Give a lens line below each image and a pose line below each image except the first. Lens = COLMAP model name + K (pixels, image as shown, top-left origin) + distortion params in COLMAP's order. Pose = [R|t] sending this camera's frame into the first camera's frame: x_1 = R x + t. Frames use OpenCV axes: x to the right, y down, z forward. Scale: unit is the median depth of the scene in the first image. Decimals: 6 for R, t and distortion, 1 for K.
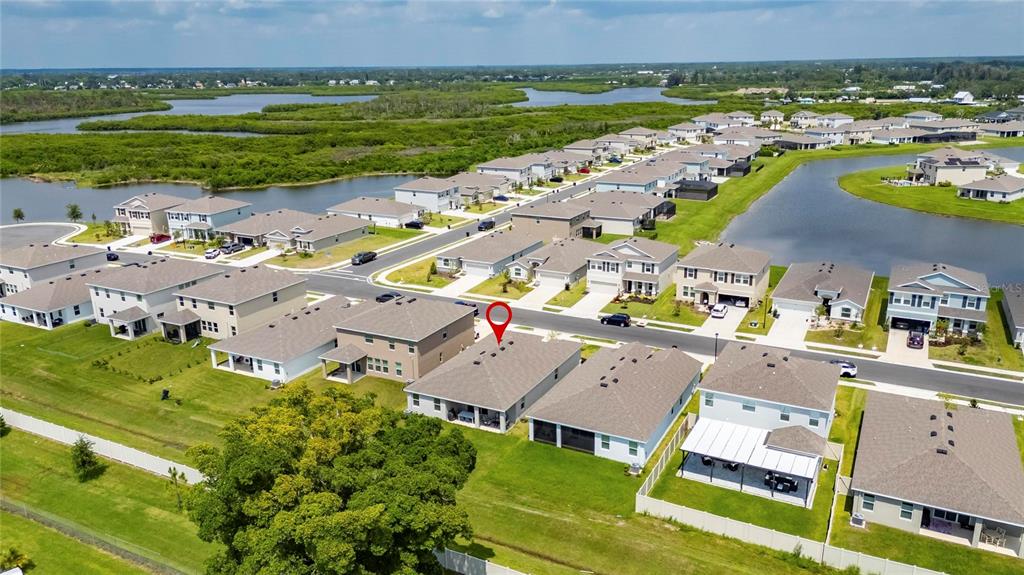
lens RADIAL K [[742.9, 0, 513.2], [0, 742.9, 289.5], [0, 0, 1]] dist [0.033803, -0.018204]
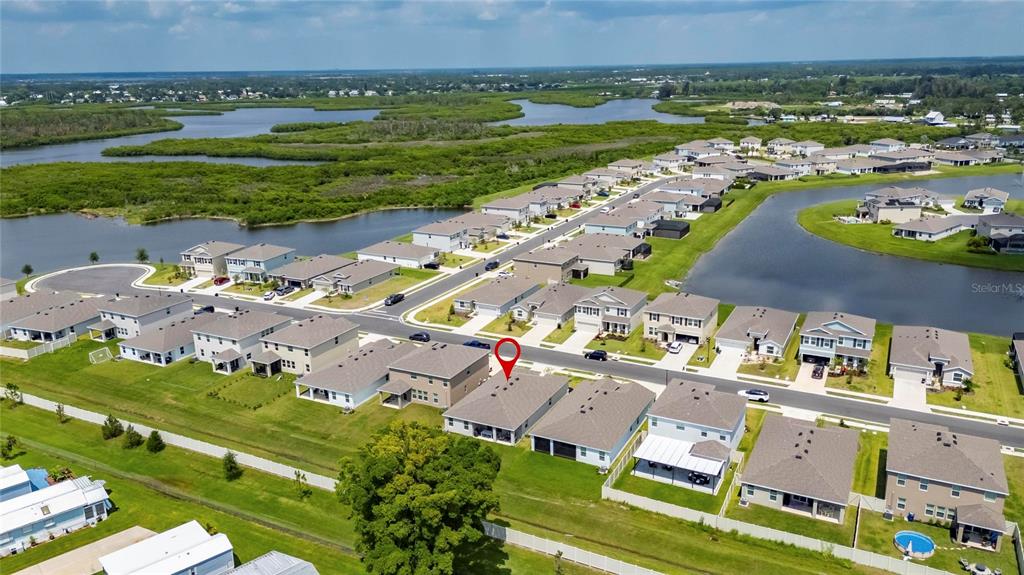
lens RADIAL K [[742.9, 0, 510.8], [0, 742.9, 285.4], [0, 0, 1]] dist [0.033803, -0.018204]
pose [[0.999977, -0.006603, 0.001467, -0.010463], [0.006614, 0.999950, -0.007536, -0.060956], [-0.001417, 0.007546, 0.999971, -0.253549]]
